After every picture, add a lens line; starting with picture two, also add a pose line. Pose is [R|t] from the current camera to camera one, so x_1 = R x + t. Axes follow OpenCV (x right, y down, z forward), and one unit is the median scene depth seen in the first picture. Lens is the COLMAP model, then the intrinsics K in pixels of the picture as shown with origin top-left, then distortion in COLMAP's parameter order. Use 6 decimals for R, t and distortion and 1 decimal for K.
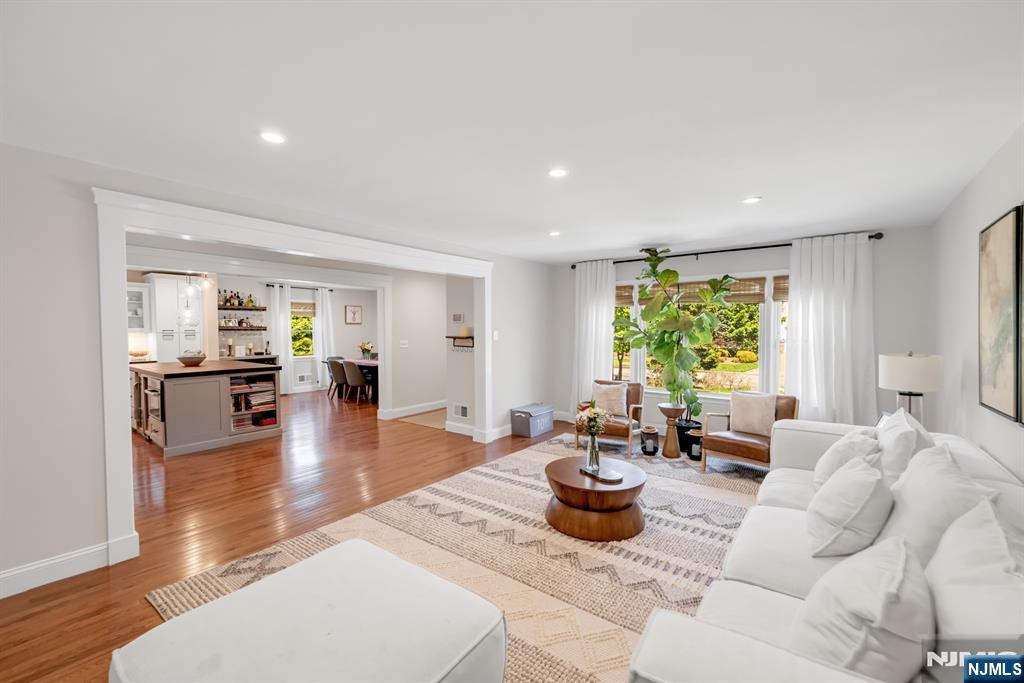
lens RADIAL K [[427.9, 0, 508.3], [0, 427.9, 342.8], [0, 0, 1]] dist [-0.002490, 0.000136]
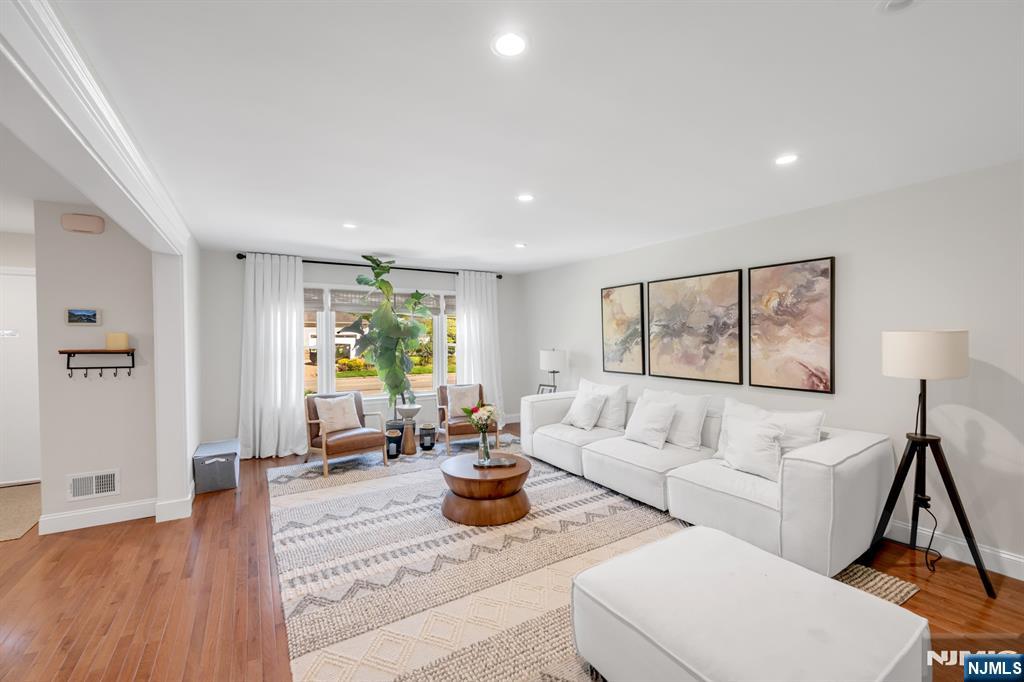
lens RADIAL K [[427.9, 0, 515.0], [0, 427.9, 343.0], [0, 0, 1]] dist [-0.002490, 0.000136]
pose [[0.351203, -0.016598, 0.936152, -0.446126], [0.034471, 0.999394, 0.004788, -0.008305], [-0.935665, 0.030589, 0.351562, 0.298163]]
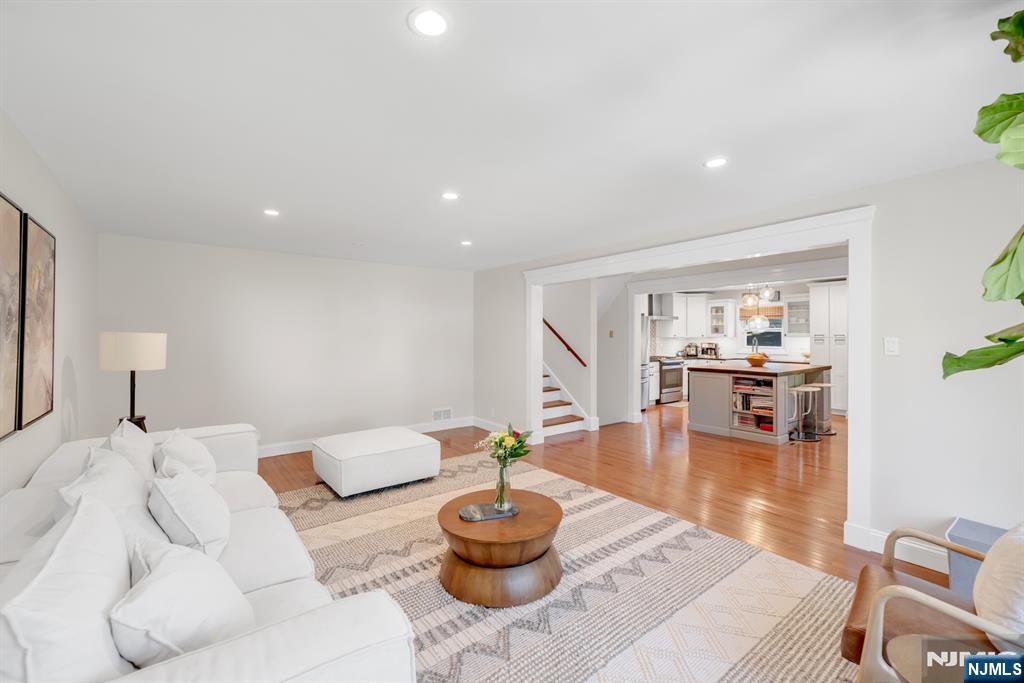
lens RADIAL K [[427.9, 0, 522.5], [0, 427.9, 347.6], [0, 0, 1]] dist [-0.002490, 0.000136]
pose [[-0.241673, 0.031498, -0.969846, 0.538365], [-0.029140, 0.998787, 0.039699, -0.023698], [0.969920, 0.037856, -0.240462, 0.683573]]
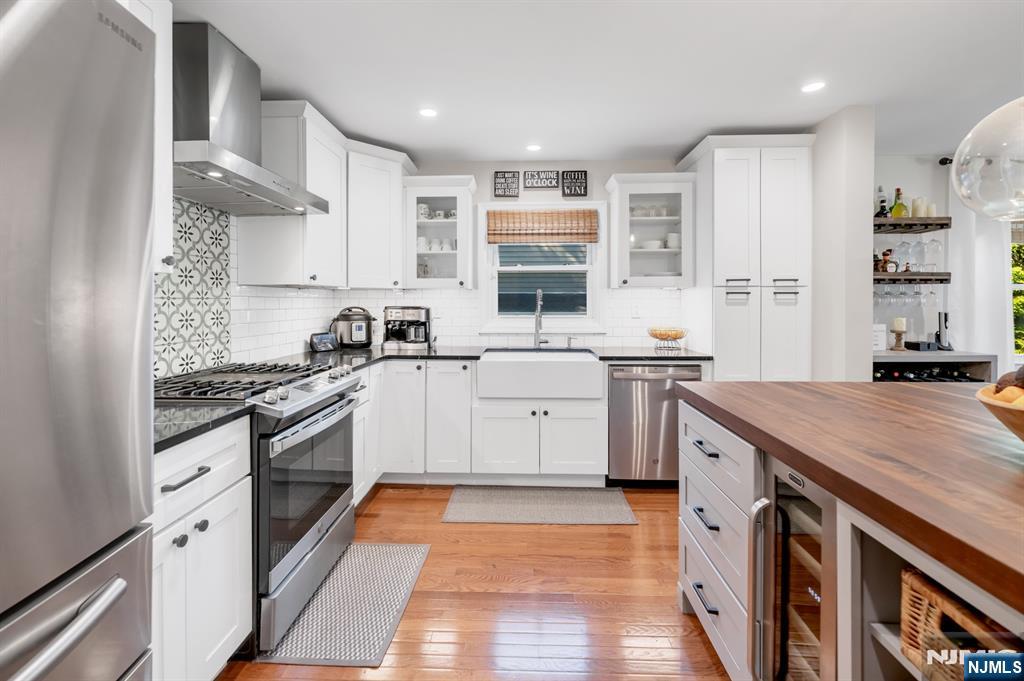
lens RADIAL K [[427.9, 0, 511.1], [0, 427.9, 301.2], [0, 0, 1]] dist [-0.002490, 0.000136]
pose [[0.594178, 0.006666, -0.804306, -0.769870], [-0.026789, 0.999575, -0.011507, 0.000745], [0.803887, 0.028384, 0.594104, 0.764739]]
